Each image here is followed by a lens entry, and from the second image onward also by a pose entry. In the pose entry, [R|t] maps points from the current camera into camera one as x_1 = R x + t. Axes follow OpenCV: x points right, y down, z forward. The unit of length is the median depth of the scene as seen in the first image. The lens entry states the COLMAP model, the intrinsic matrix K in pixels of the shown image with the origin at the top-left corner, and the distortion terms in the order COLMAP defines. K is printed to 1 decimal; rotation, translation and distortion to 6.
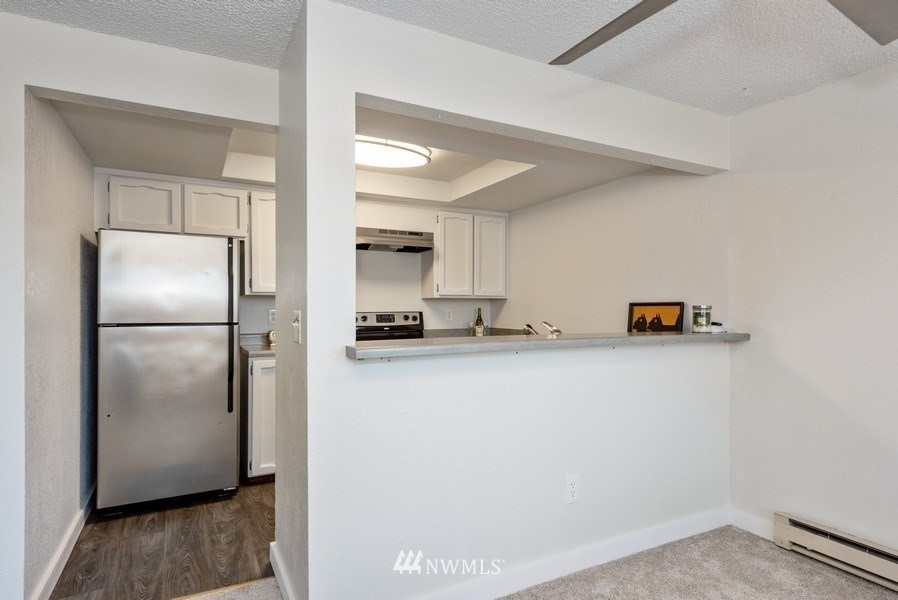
lens RADIAL K [[504.5, 0, 448.8], [0, 504.5, 304.6], [0, 0, 1]] dist [-0.002071, 0.000496]
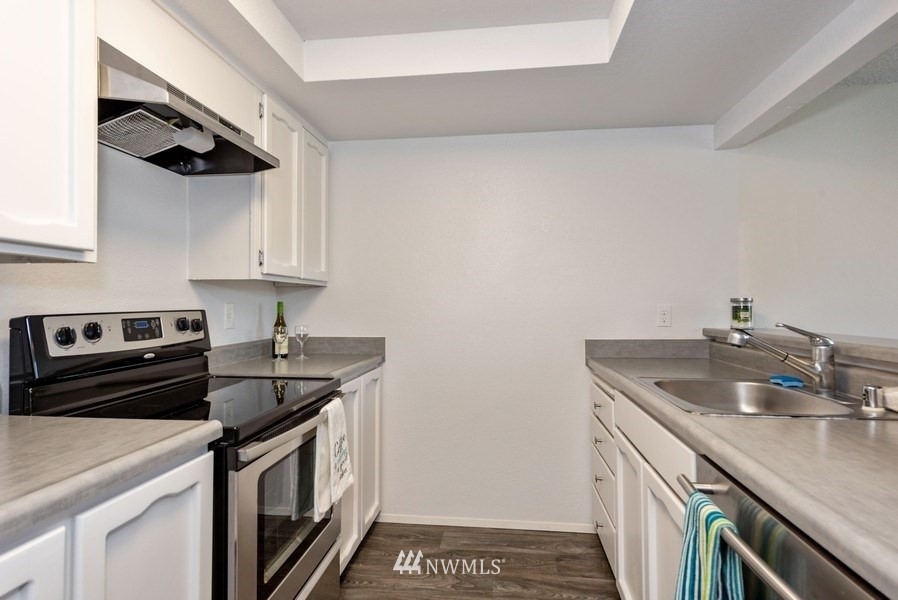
lens RADIAL K [[504.5, 0, 449.8], [0, 504.5, 296.6], [0, 0, 1]] dist [-0.002071, 0.000496]
pose [[0.550356, 0.012132, 0.834842, -0.312829], [-0.002369, 0.999913, -0.012969, 0.007577], [-0.834927, 0.005160, 0.550337, 0.602146]]
